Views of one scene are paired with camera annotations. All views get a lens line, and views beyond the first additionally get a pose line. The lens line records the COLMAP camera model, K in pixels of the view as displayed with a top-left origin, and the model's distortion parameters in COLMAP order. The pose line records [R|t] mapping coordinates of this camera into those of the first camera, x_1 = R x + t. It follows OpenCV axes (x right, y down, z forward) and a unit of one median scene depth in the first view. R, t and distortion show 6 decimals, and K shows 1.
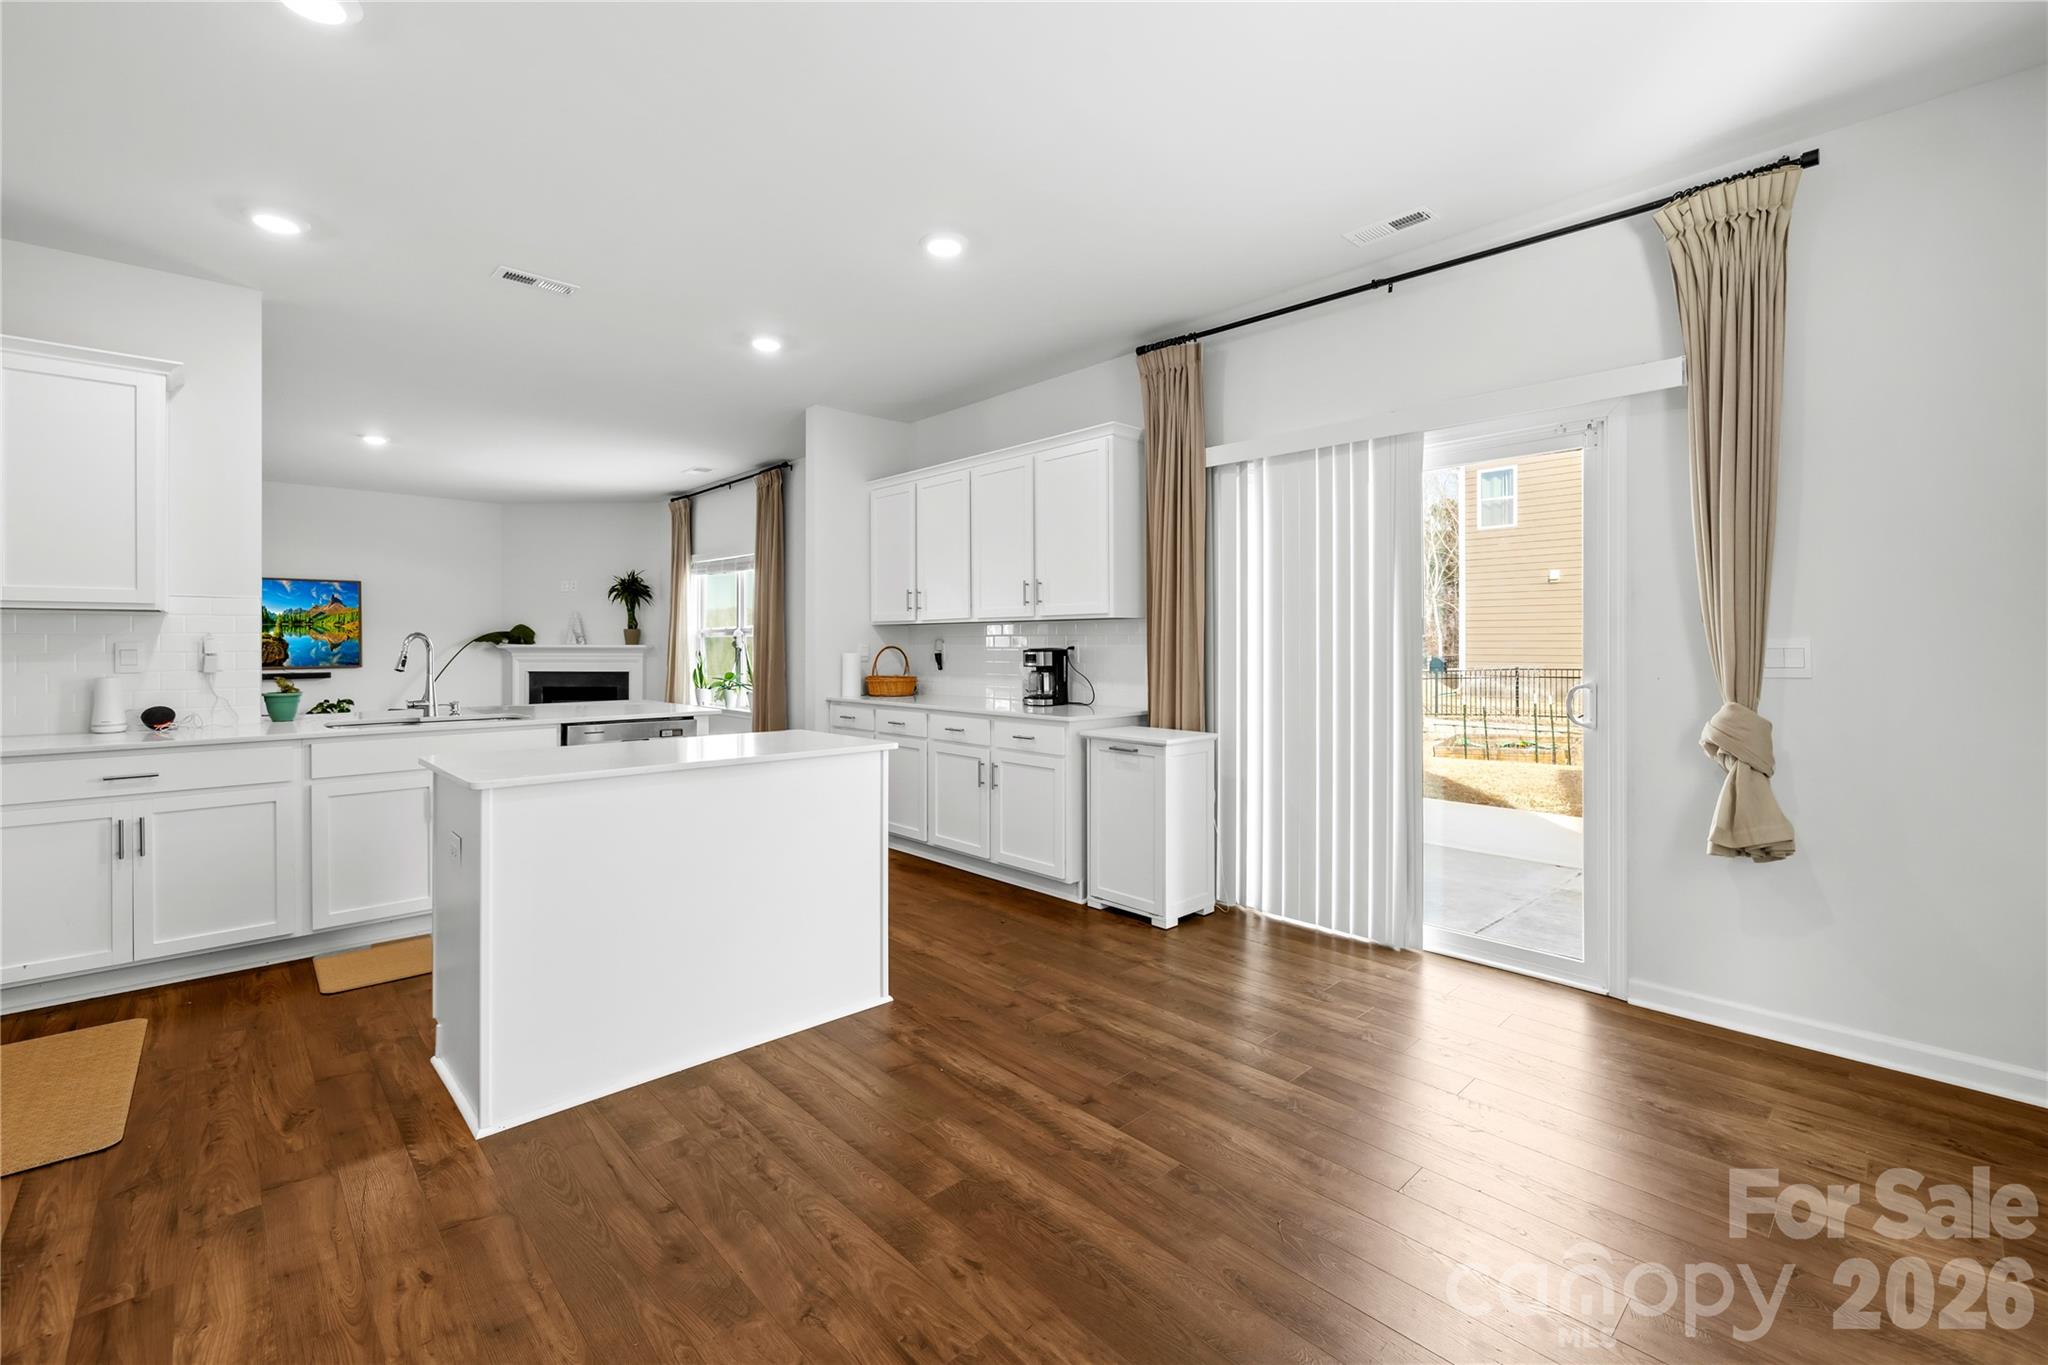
lens RADIAL K [[874.5, 0, 1021.7], [0, 874.5, 641.6], [0, 0, 1]] dist [0.001018, 0.000112]
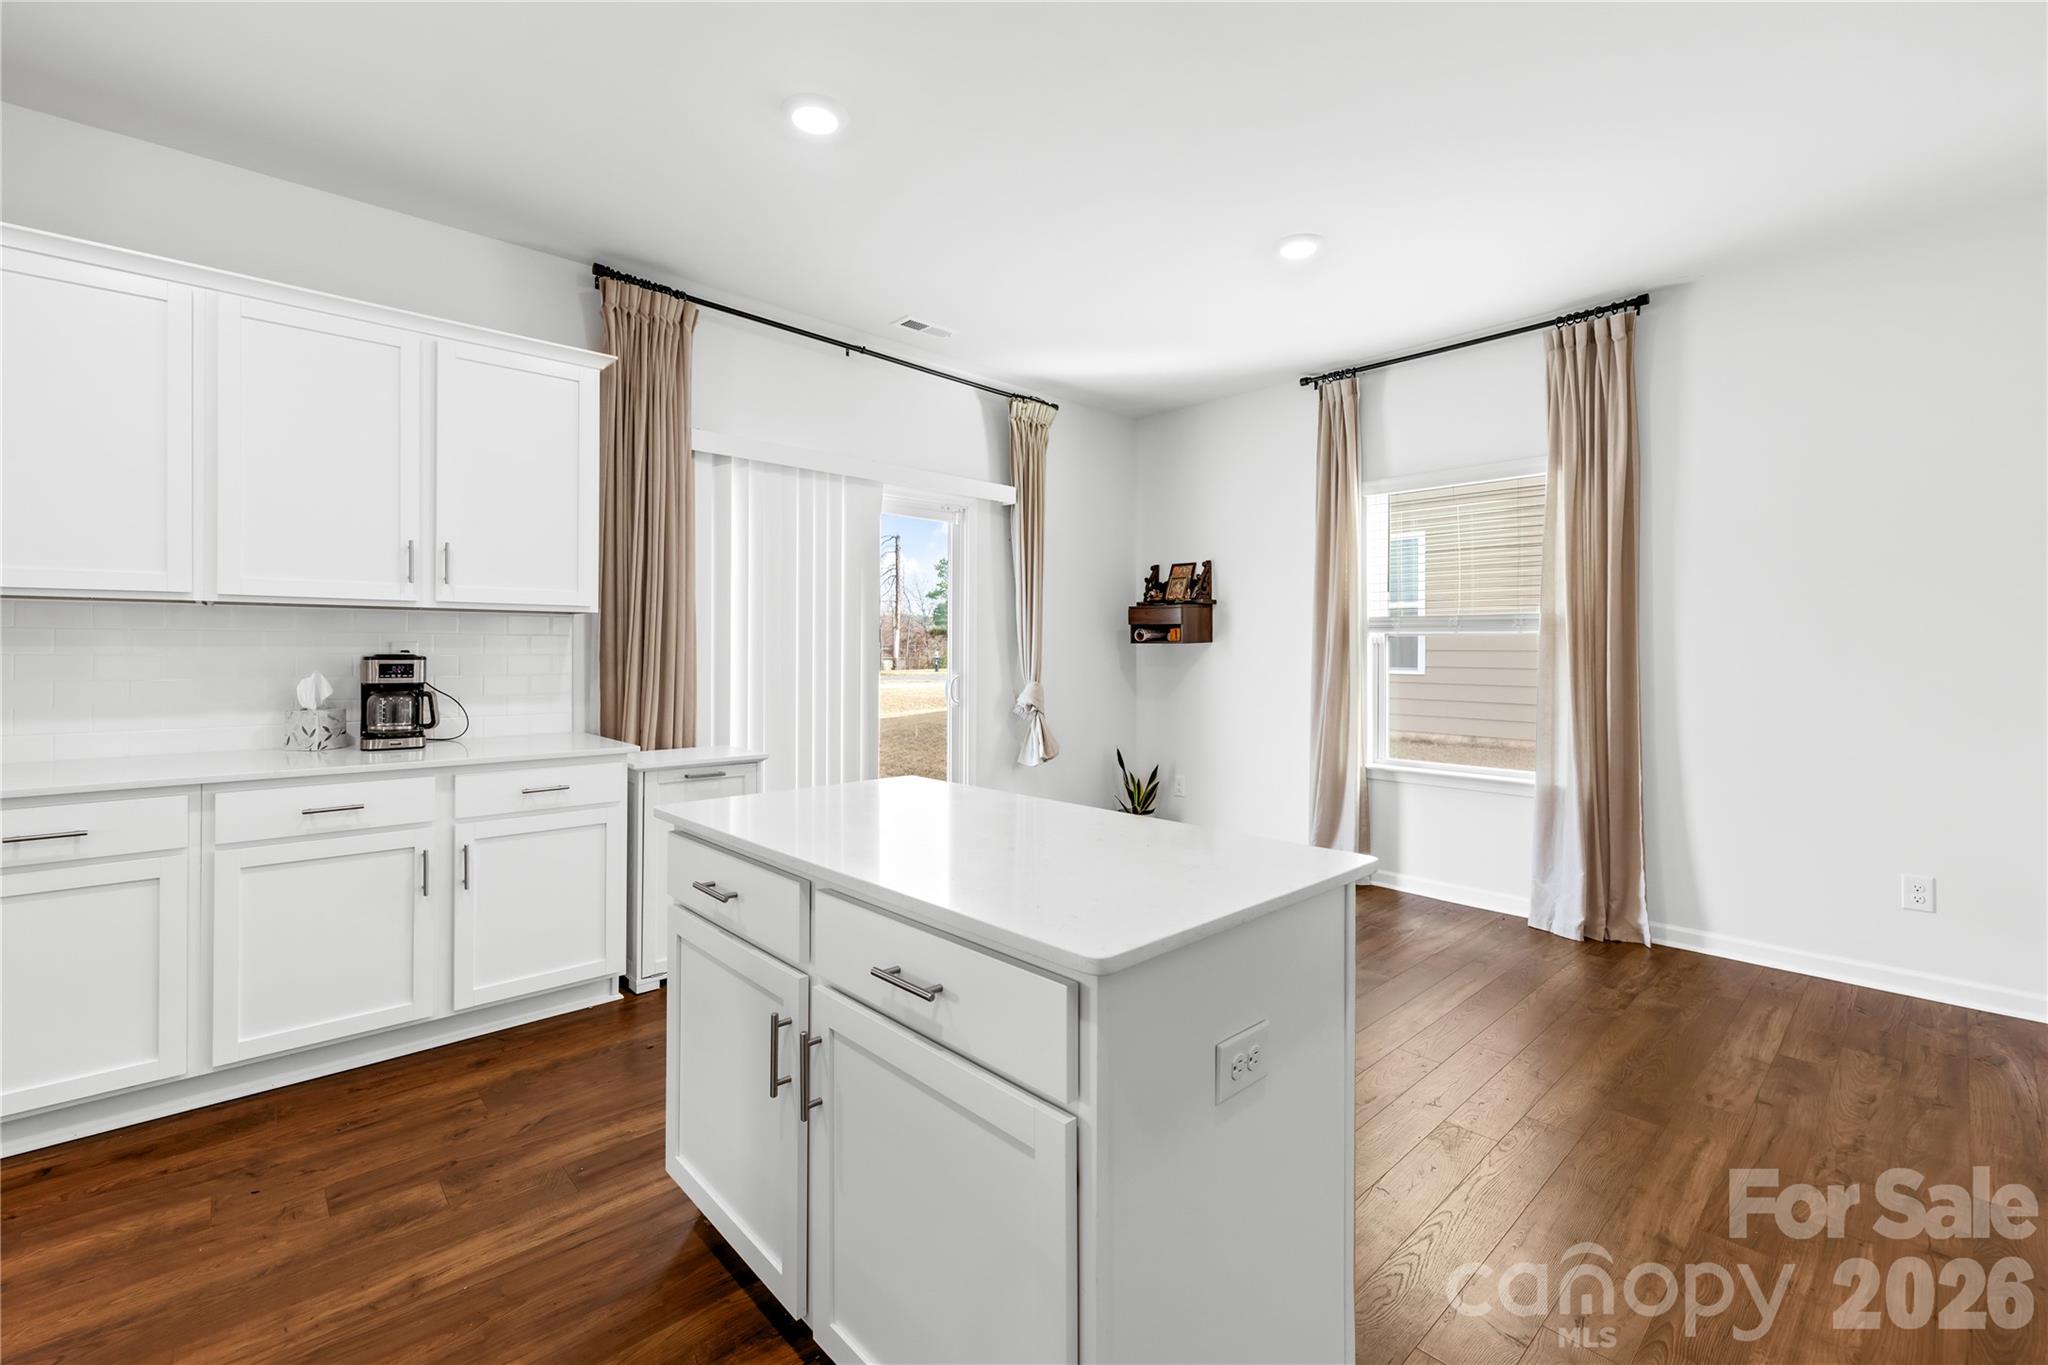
lens RADIAL K [[880.9, 0, 1005.1], [0, 880.9, 645.3], [0, 0, 1]] dist [-0.000495, -0.000078]
pose [[0.007037, 0.006726, 0.999953, -0.707251], [-0.007934, 0.999946, -0.006670, 0.003255], [-0.999944, -0.007887, 0.007090, 0.698383]]
